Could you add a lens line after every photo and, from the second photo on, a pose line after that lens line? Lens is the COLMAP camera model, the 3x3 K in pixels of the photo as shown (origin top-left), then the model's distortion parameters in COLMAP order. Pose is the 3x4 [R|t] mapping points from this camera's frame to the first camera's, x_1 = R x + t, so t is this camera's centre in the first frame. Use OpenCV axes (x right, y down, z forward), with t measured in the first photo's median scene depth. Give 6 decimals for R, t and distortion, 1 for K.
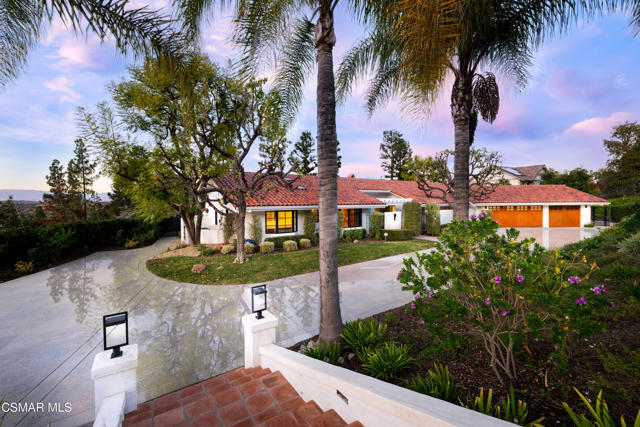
lens RADIAL K [[250.3, 0, 320.0], [0, 250.3, 213.5], [0, 0, 1]] dist [0.002692, 0.000237]
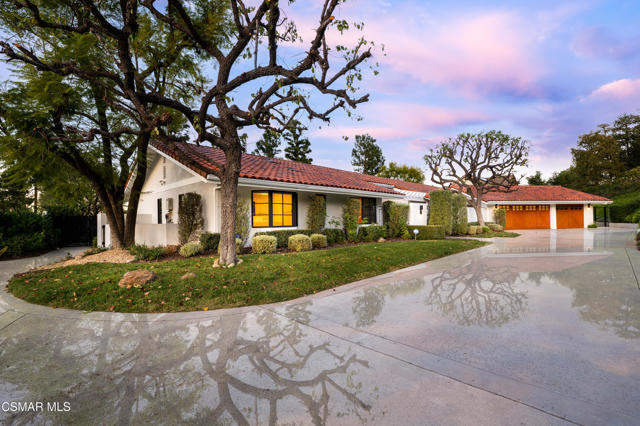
lens RADIAL K [[266.2, 0, 322.5], [0, 266.2, 224.3], [0, 0, 1]] dist [0.003400, 0.000352]
pose [[0.982416, -0.007038, 0.186571, -0.108127], [0.014241, 0.999203, -0.037293, 0.063244], [-0.186159, 0.039295, 0.981733, 0.204787]]
